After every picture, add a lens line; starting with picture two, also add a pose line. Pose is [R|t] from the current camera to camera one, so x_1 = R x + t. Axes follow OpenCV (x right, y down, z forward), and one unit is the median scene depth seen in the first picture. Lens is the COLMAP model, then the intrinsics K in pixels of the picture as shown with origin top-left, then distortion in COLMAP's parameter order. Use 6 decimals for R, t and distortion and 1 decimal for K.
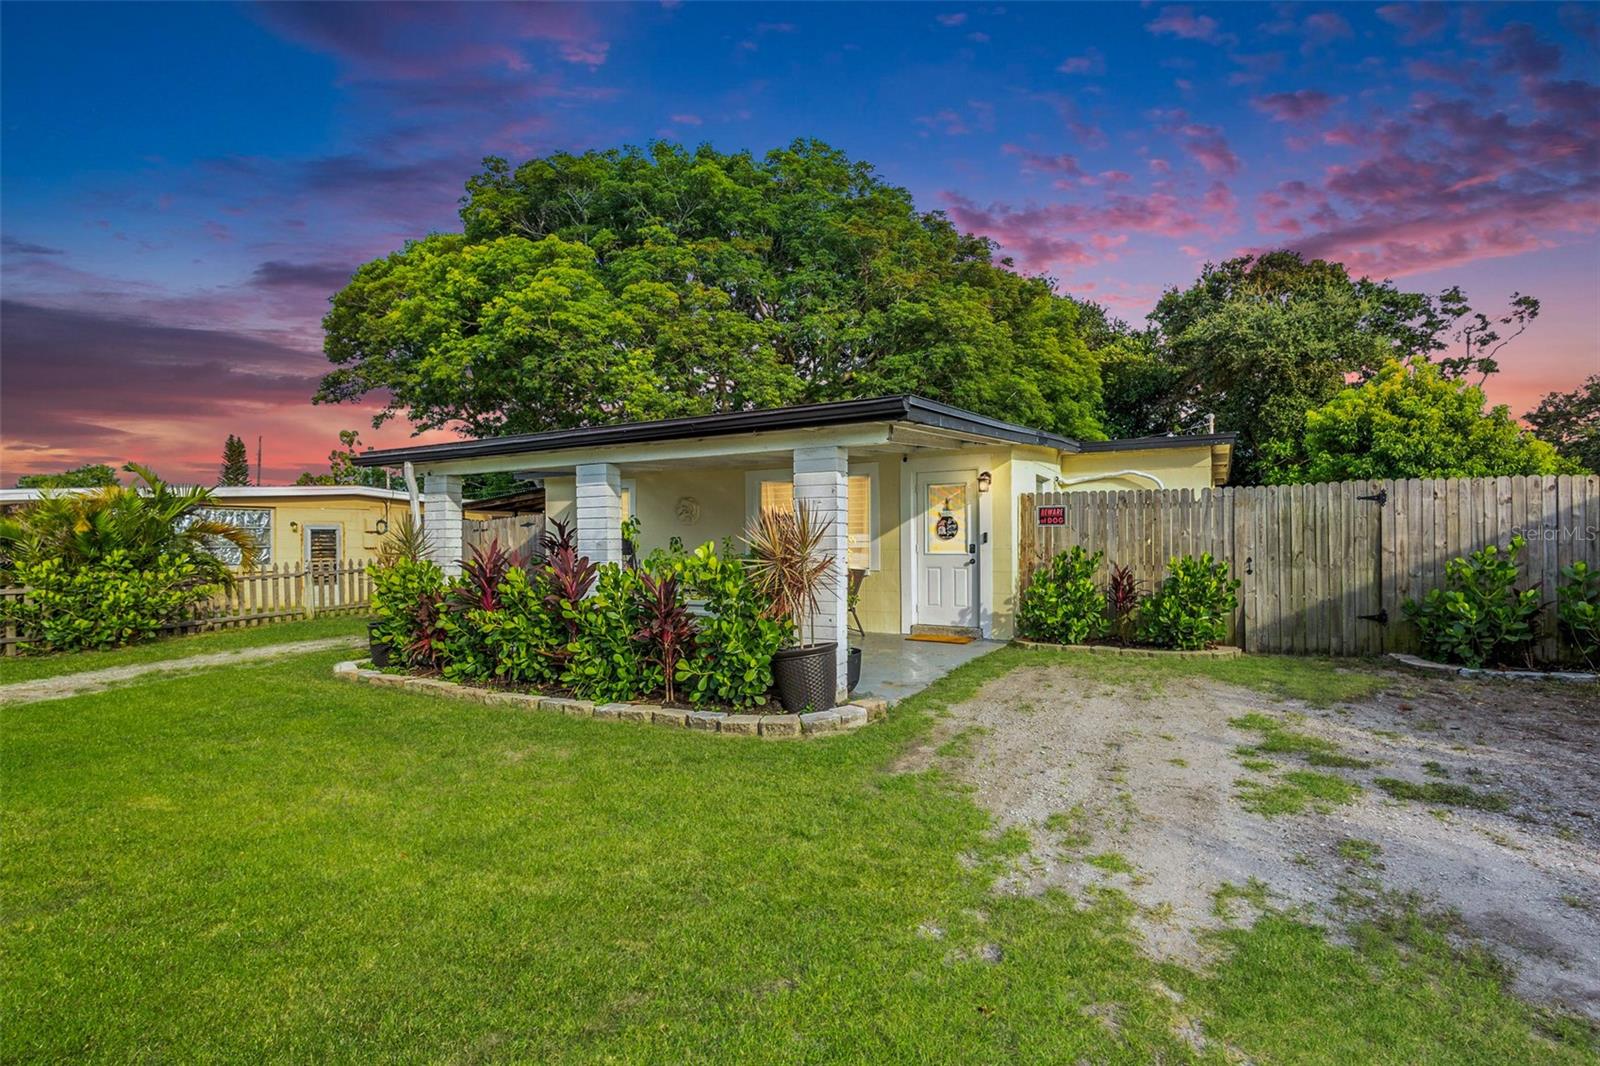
lens RADIAL K [[737.8, 0, 800.6], [0, 737.8, 529.4], [0, 0, 1]] dist [0.014086, -0.000689]
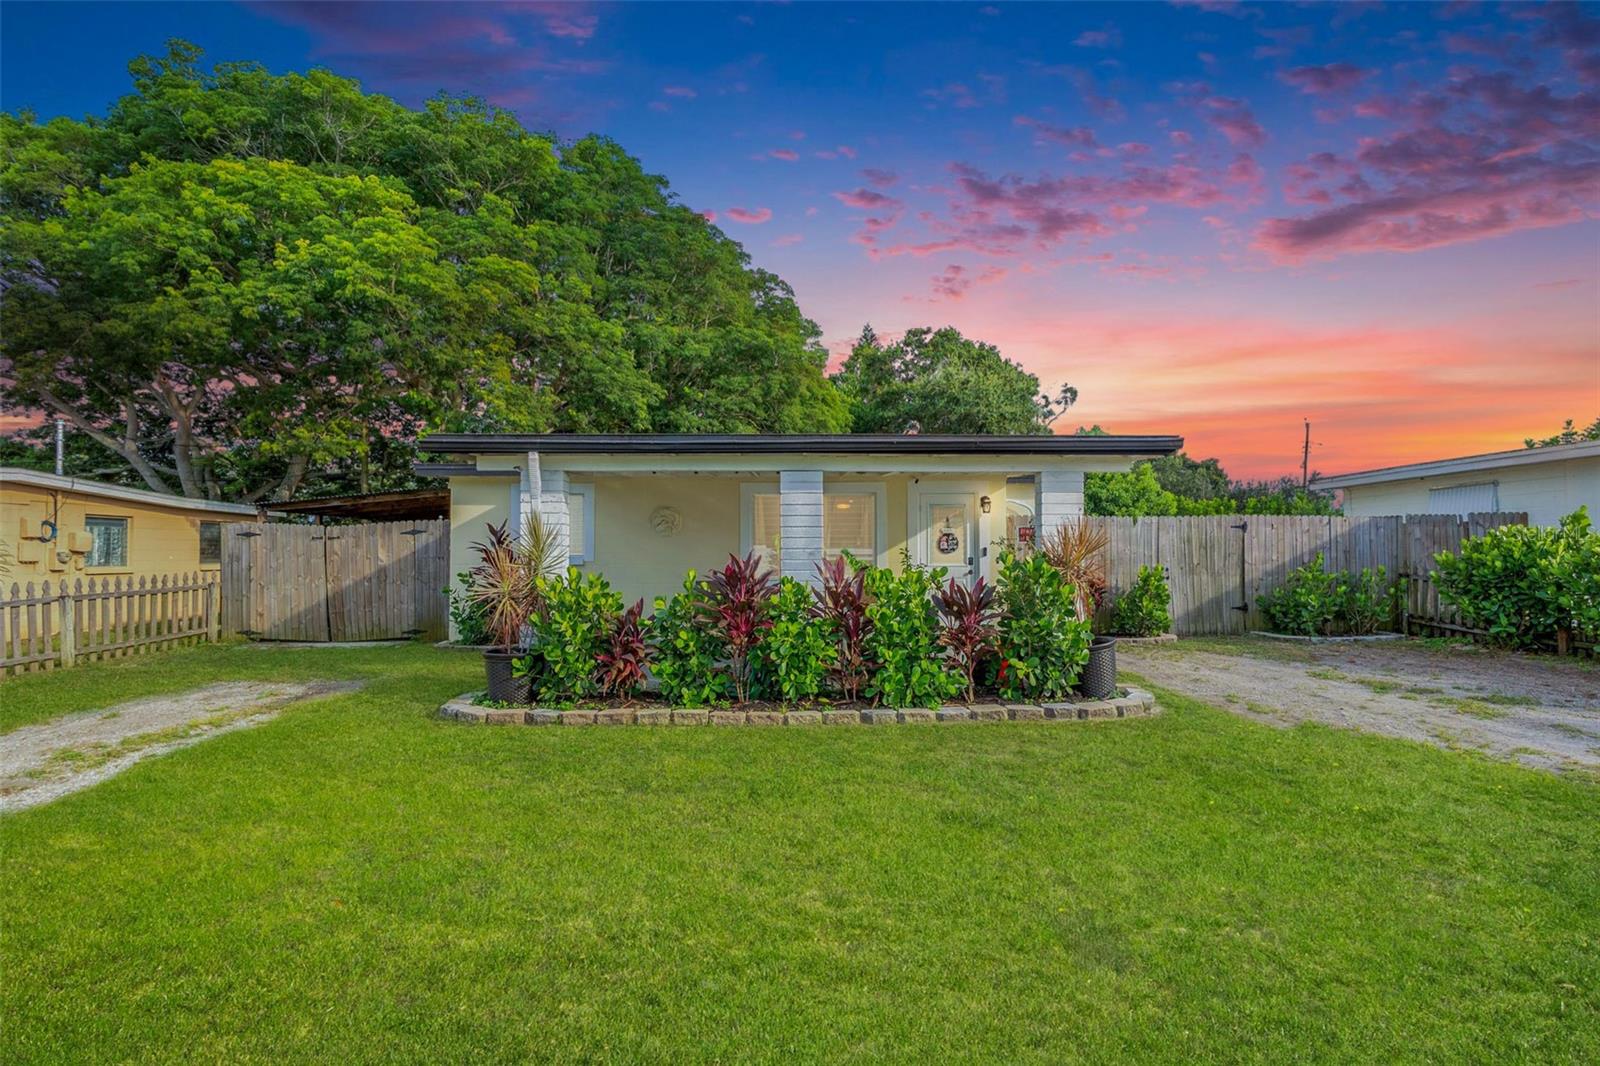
lens RADIAL K [[737.8, 0, 801.7], [0, 737.8, 545.7], [0, 0, 1]] dist [0.014086, -0.000689]
pose [[0.876304, 0.014662, 0.481535, -0.643428], [-0.012641, 0.999892, -0.007442, 0.015574], [-0.481593, 0.000435, 0.876395, 0.122373]]
